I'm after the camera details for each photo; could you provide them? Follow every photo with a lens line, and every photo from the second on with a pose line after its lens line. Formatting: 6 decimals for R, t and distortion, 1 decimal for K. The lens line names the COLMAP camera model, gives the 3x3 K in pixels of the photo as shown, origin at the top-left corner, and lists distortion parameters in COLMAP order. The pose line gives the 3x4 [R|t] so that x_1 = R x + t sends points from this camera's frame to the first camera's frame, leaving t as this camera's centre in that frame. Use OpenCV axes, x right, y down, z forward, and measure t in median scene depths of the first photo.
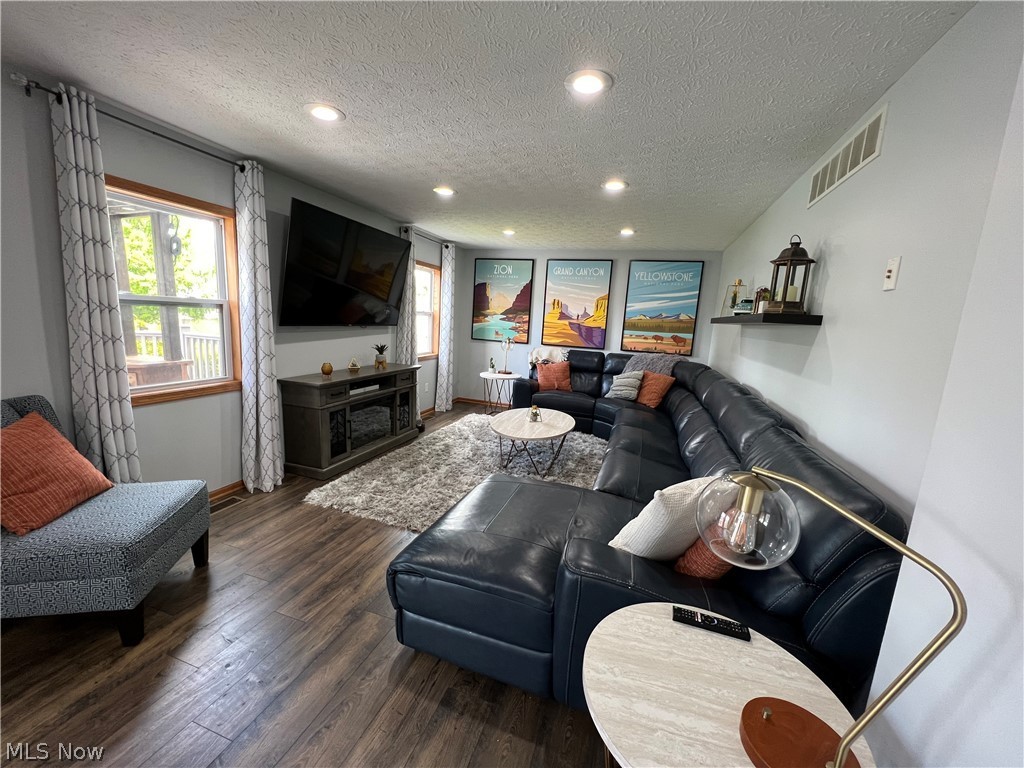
lens RADIAL K [[405.6, 0, 512.0], [0, 405.6, 384.0], [0, 0, 1]] dist [0.000476, -0.000038]
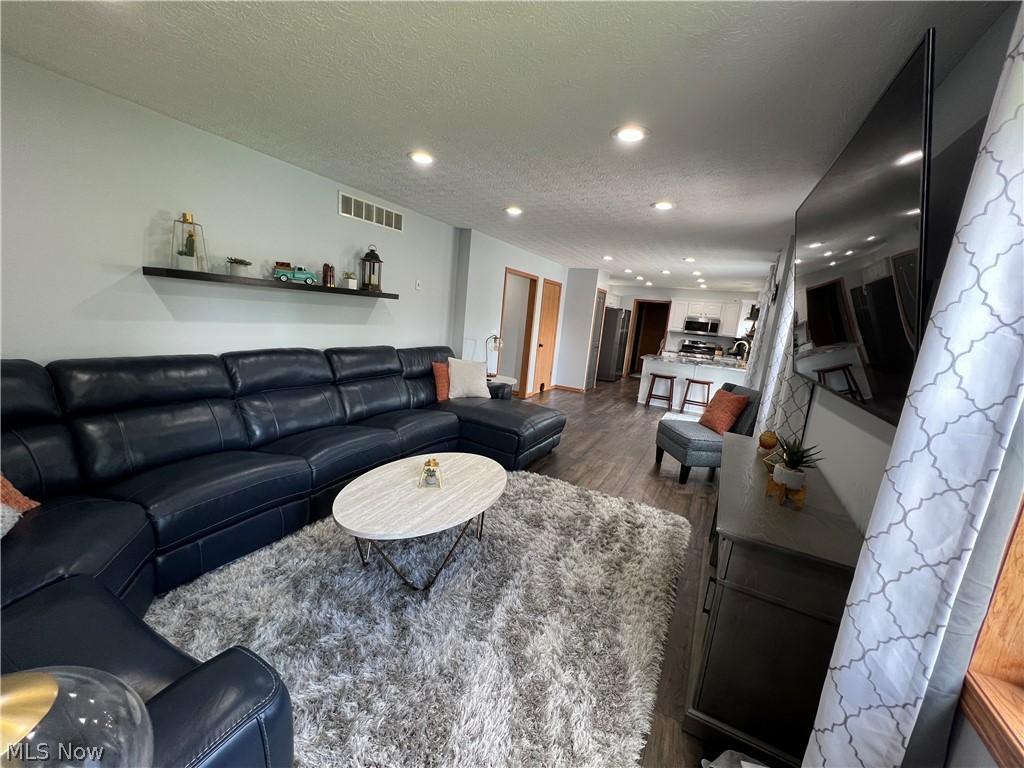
lens RADIAL K [[405.6, 0, 512.0], [0, 405.6, 384.0], [0, 0, 1]] dist [0.000476, -0.000038]
pose [[-0.977766, -0.168082, 0.125386, -0.078191], [-0.115966, 0.931594, 0.344507, -0.184596], [-0.174714, 0.322307, -0.930373, 1.037911]]
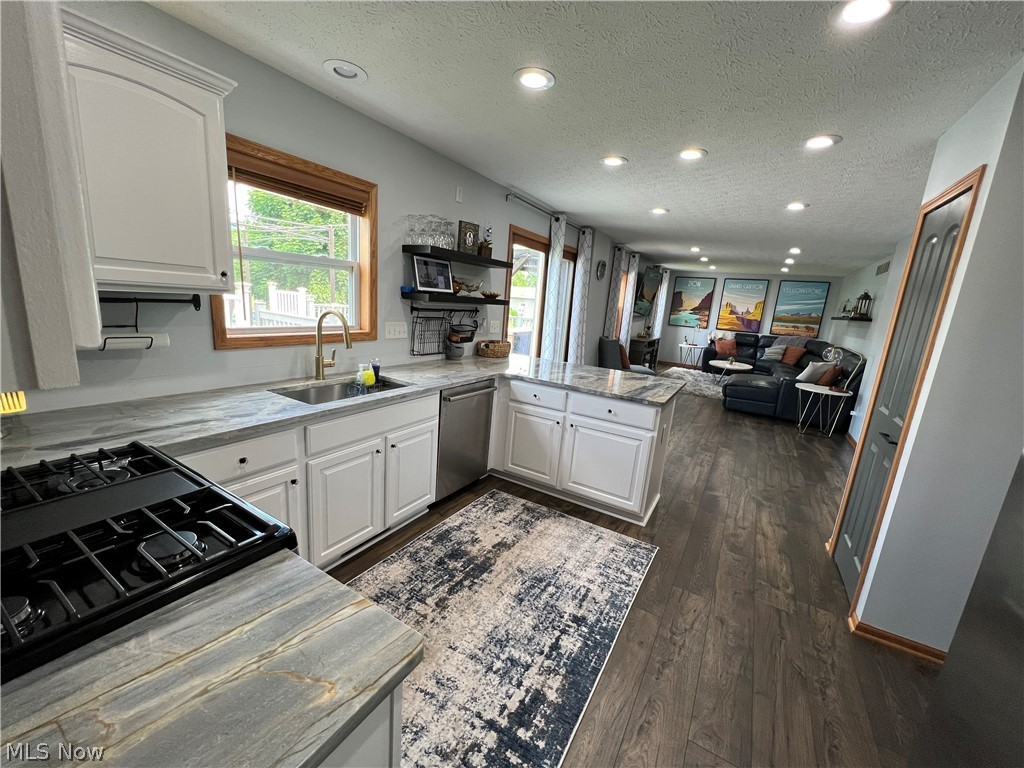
lens RADIAL K [[405.6, 0, 512.0], [0, 405.6, 384.0], [0, 0, 1]] dist [0.000476, -0.000038]
pose [[0.975899, 0.059706, -0.209896, -0.411956], [-0.053590, 0.997959, 0.034713, 0.124022], [0.211541, -0.022628, 0.977107, -0.879959]]
